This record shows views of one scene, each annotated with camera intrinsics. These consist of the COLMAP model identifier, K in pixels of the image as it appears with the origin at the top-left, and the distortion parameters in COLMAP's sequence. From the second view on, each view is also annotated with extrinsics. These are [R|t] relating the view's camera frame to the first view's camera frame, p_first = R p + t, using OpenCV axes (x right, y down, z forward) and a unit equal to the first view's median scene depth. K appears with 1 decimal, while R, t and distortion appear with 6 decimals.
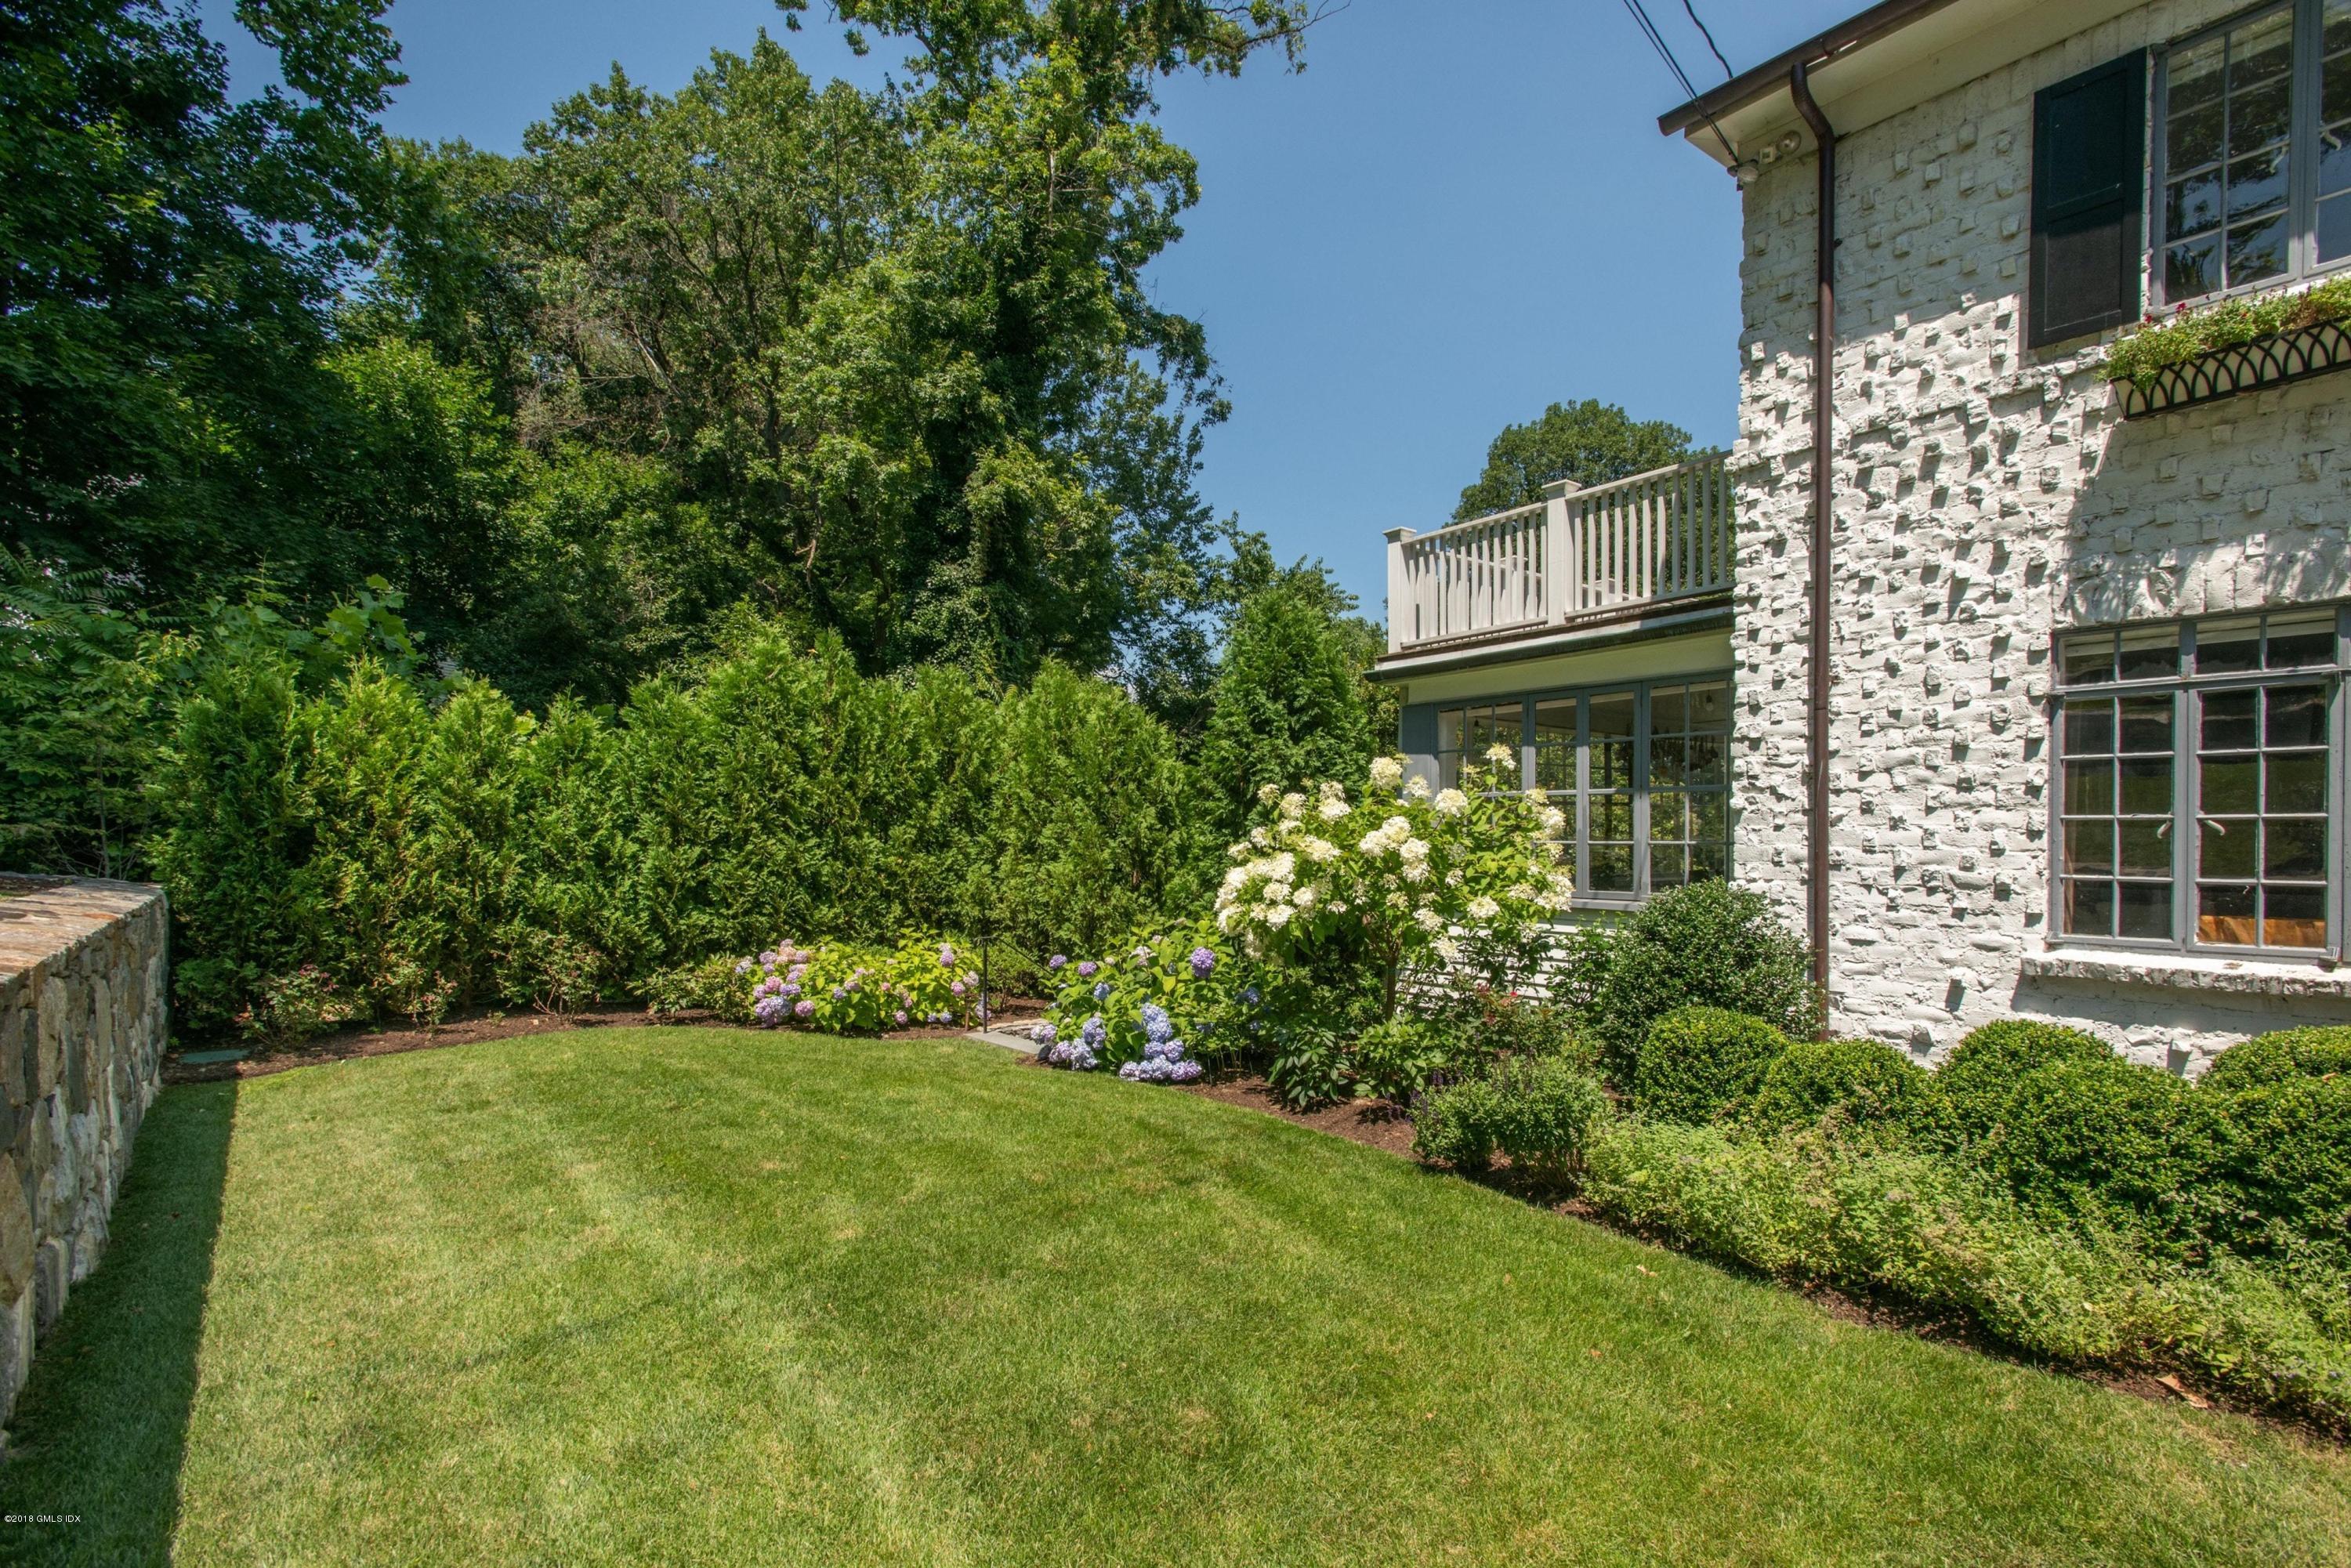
lens RADIAL K [[1118.7, 0, 1161.5], [0, 1118.7, 835.8], [0, 0, 1]] dist [0.014145, -0.001112]
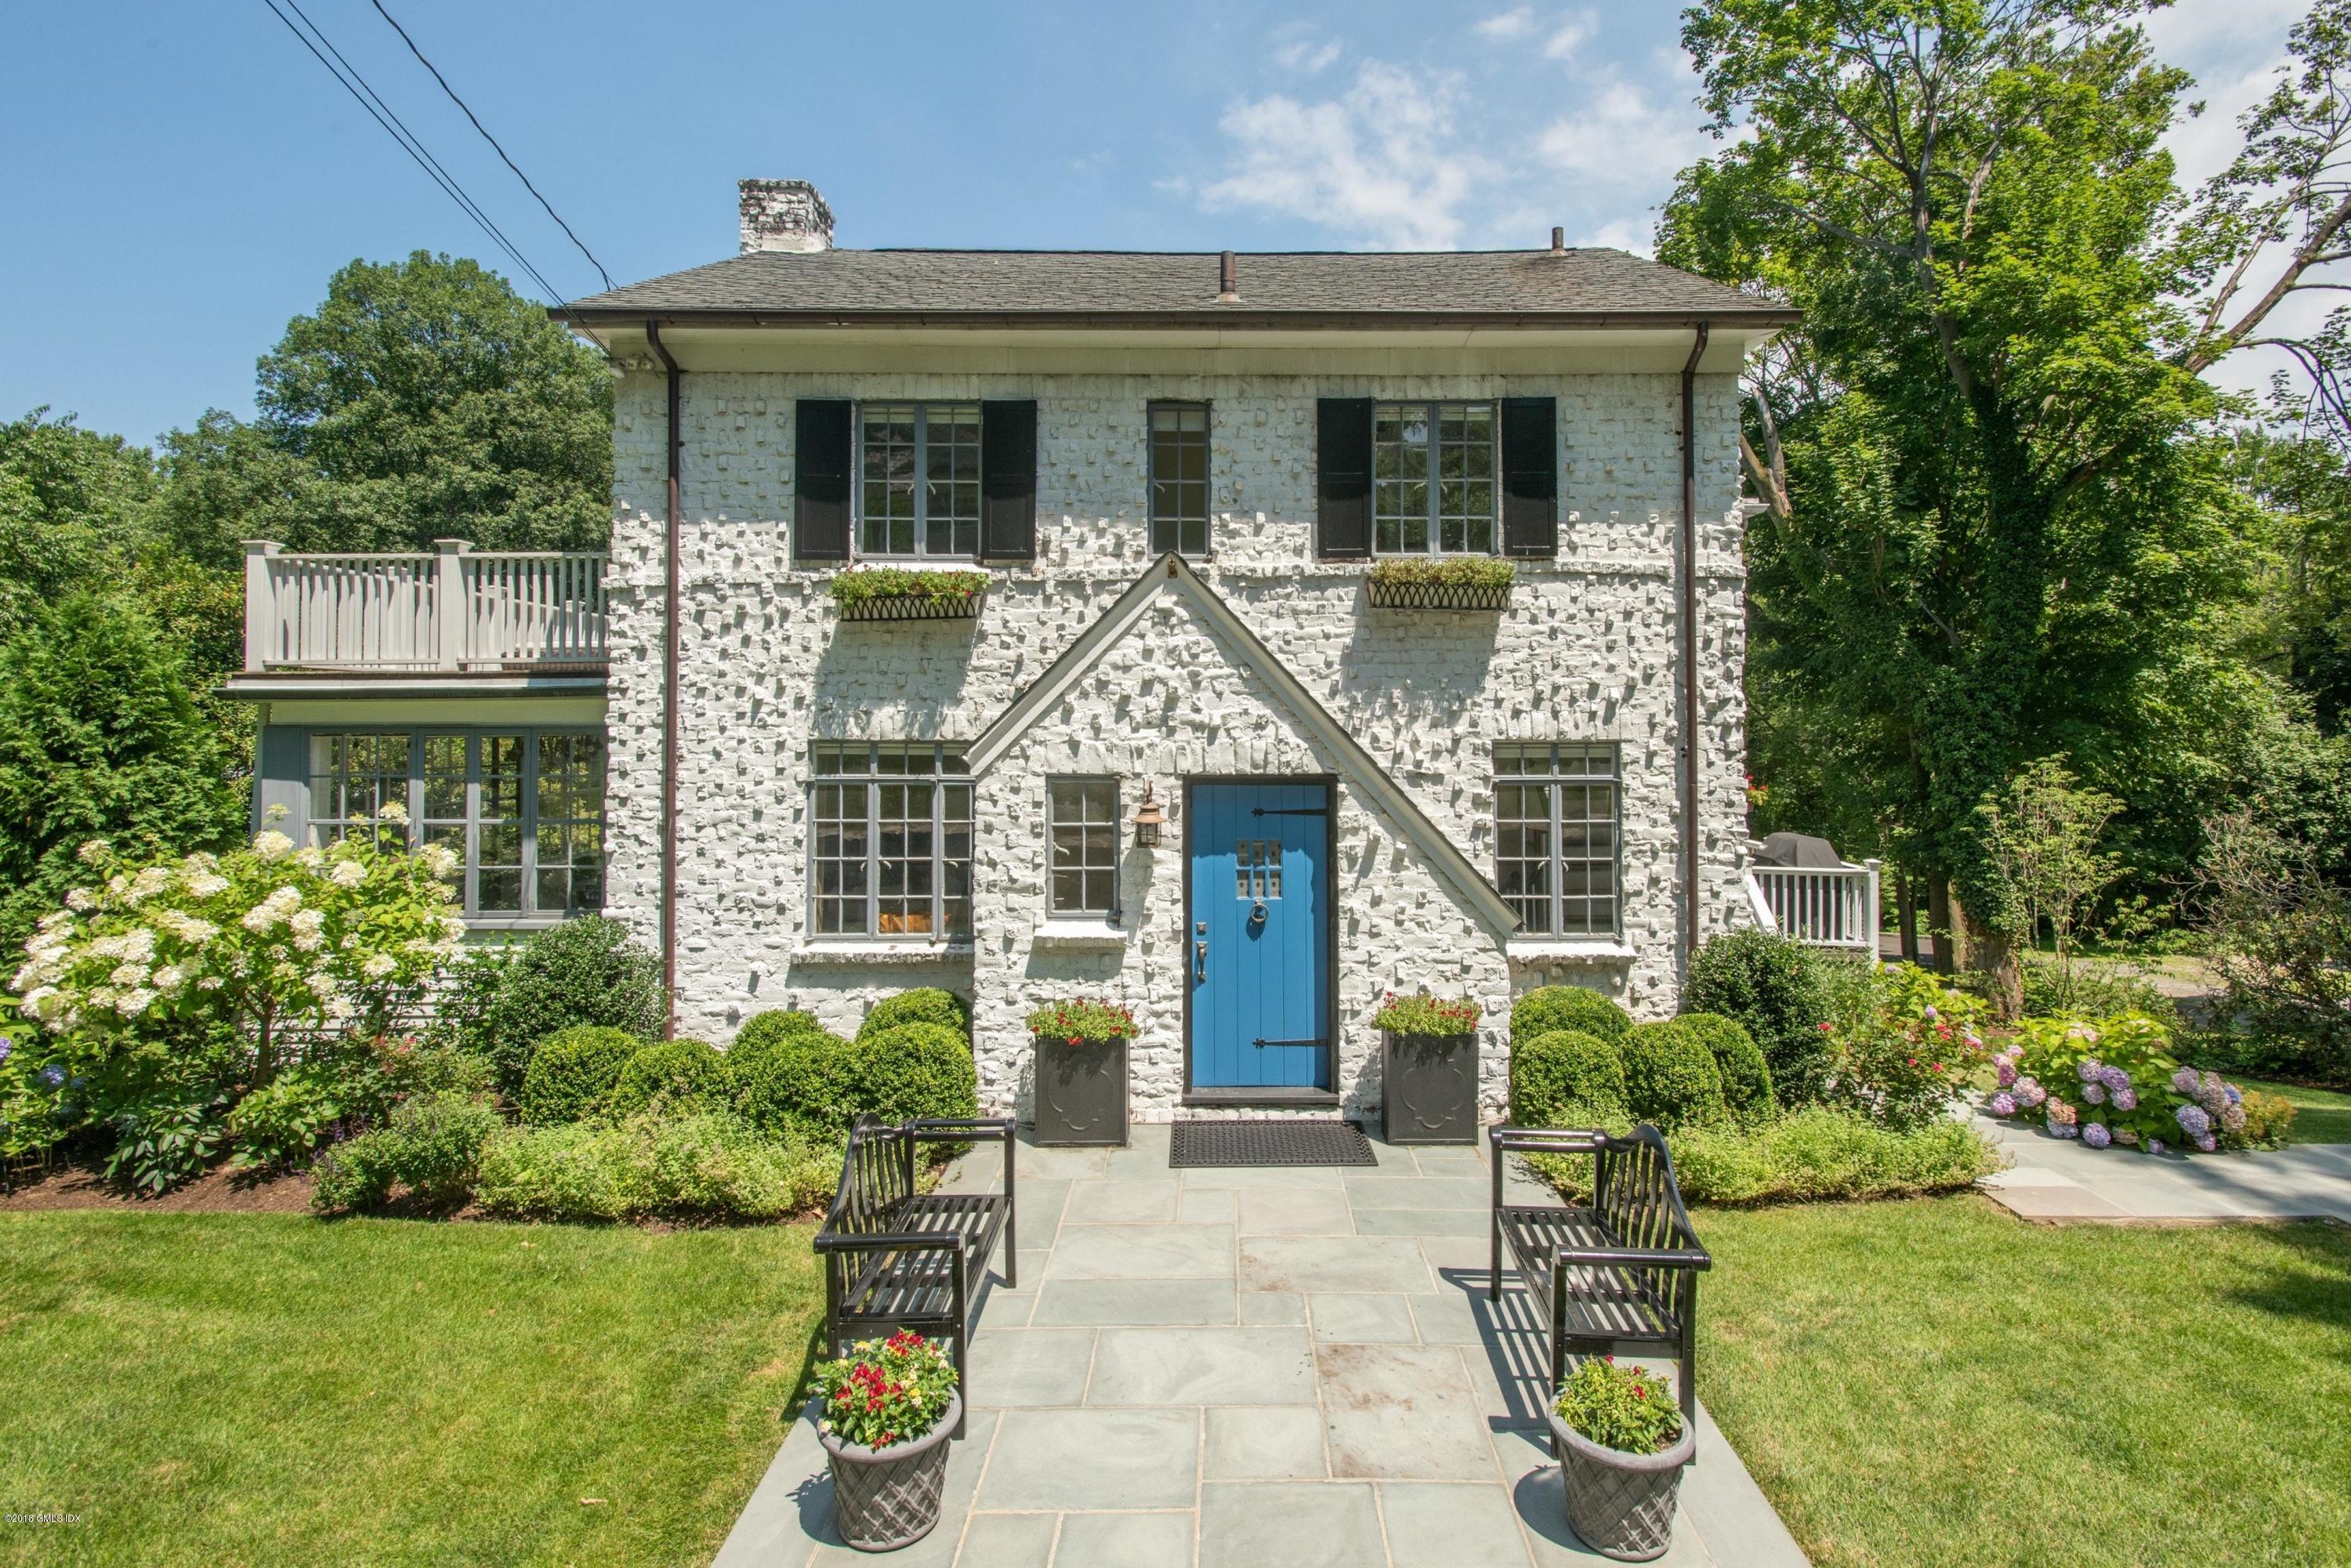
lens RADIAL K [[1204.7, 0, 1178.2], [0, 1204.7, 723.0], [0, 0, 1]] dist [0.030705, -0.008735]
pose [[0.623961, 0.015813, 0.781295, -0.178676], [0.001160, 0.999775, -0.021161, -0.156868], [-0.781454, 0.014110, 0.623803, -0.403709]]
